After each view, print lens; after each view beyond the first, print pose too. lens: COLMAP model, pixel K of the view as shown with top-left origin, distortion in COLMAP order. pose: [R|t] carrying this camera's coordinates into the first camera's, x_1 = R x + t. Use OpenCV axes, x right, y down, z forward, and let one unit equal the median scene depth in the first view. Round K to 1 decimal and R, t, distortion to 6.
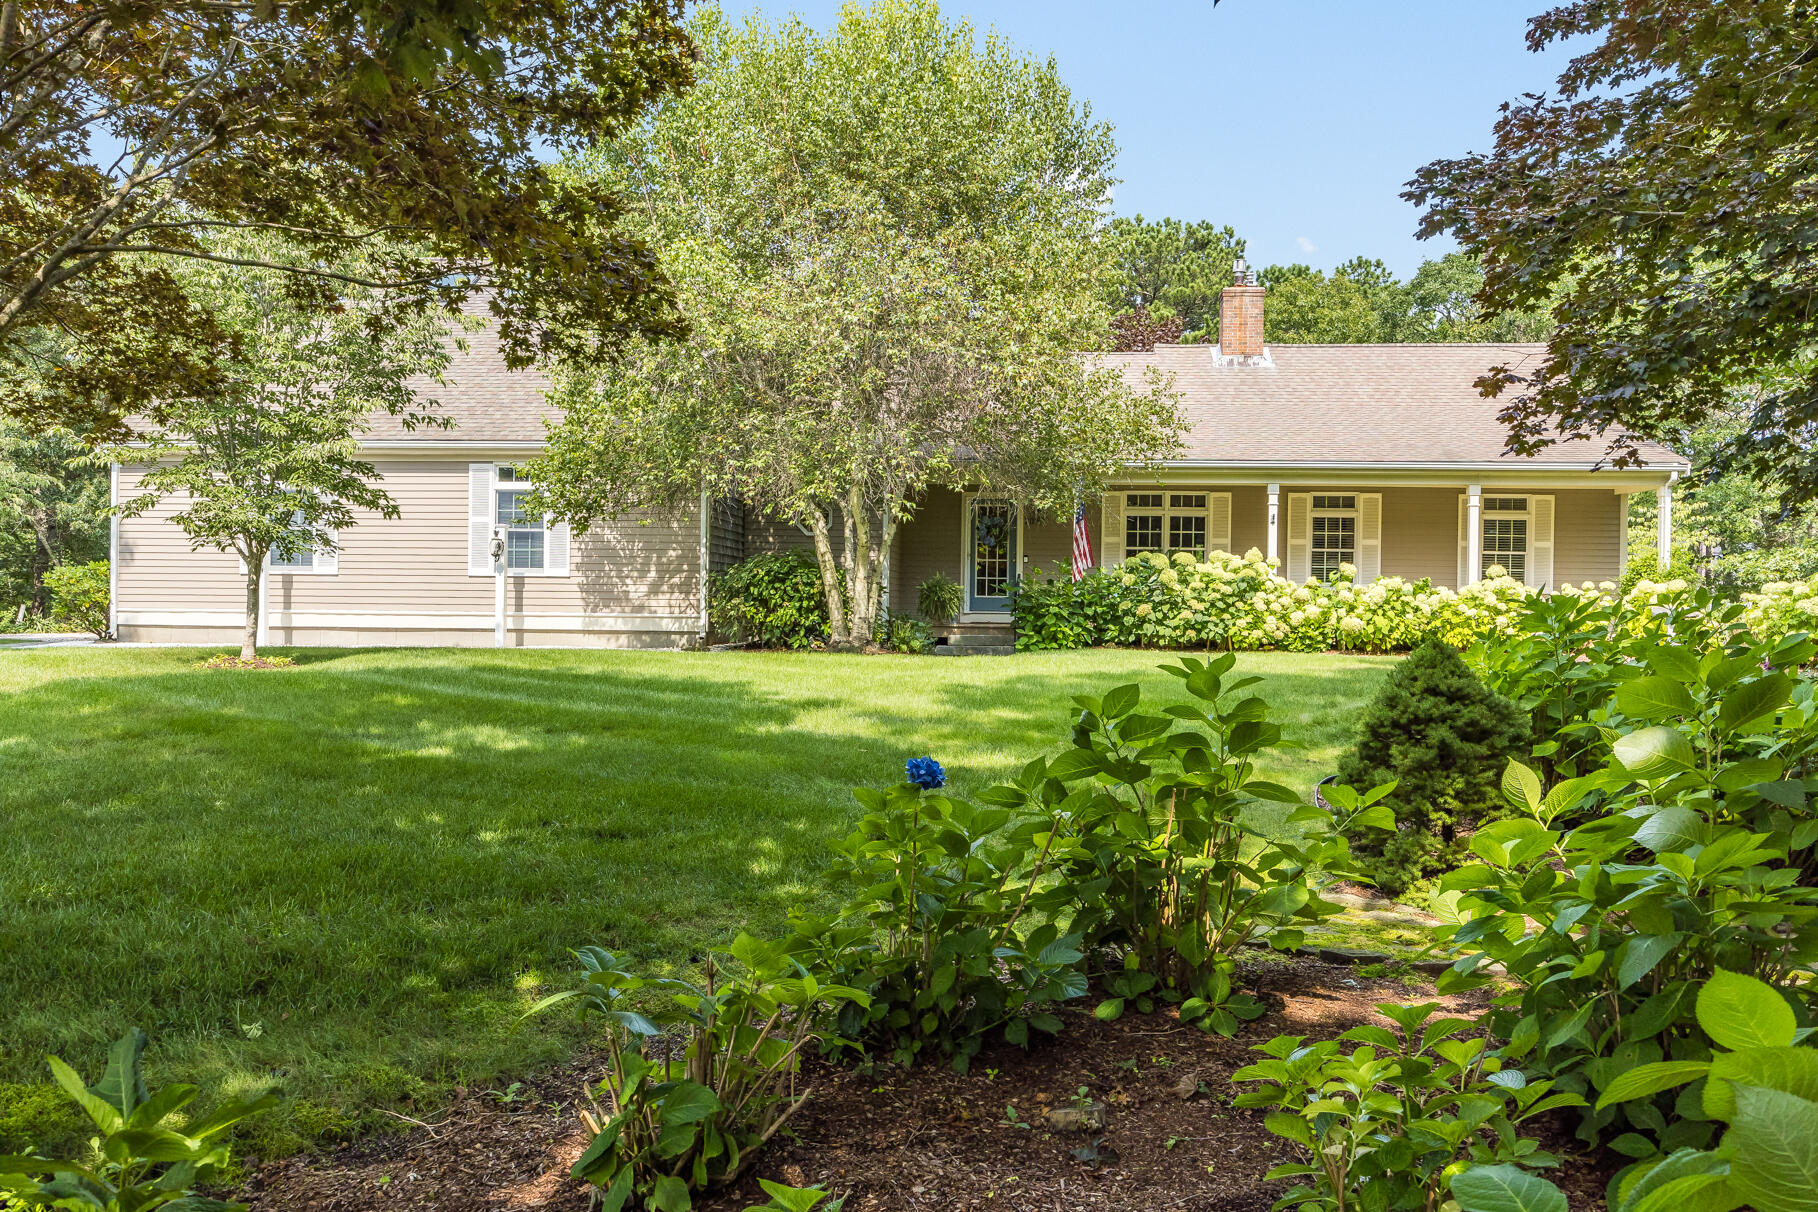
lens RADIAL K [[1246.8, 0, 909.0], [0, 1246.8, 606.0], [0, 0, 1]] dist [0.001388, 0.000550]
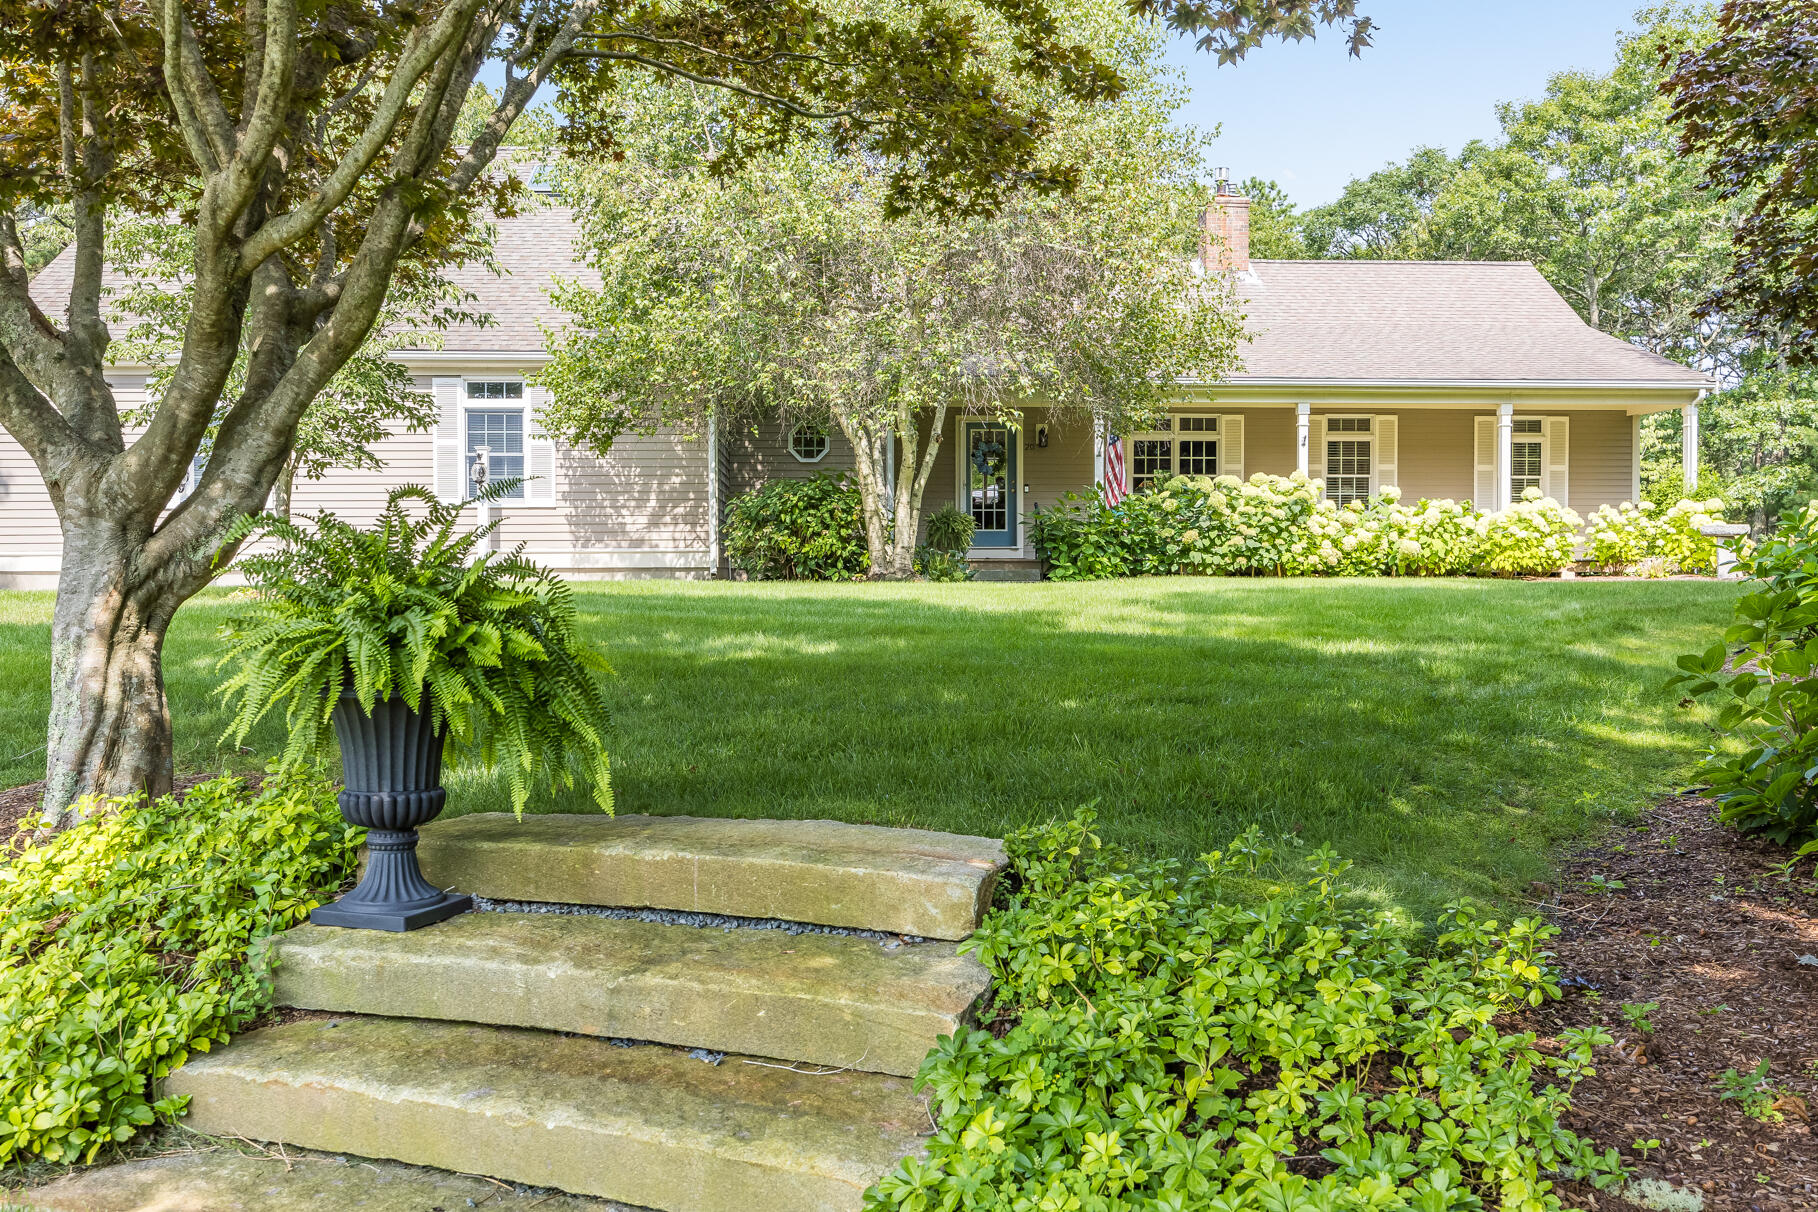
lens RADIAL K [[1378.1, 0, 909.0], [0, 1378.1, 606.0], [0, 0, 1]] dist [0.003832, 0.001842]
pose [[0.991358, -0.019471, 0.129730, -0.155646], [0.015563, 0.999396, 0.031067, 0.019832], [-0.130256, -0.028780, 0.991063, 0.005207]]
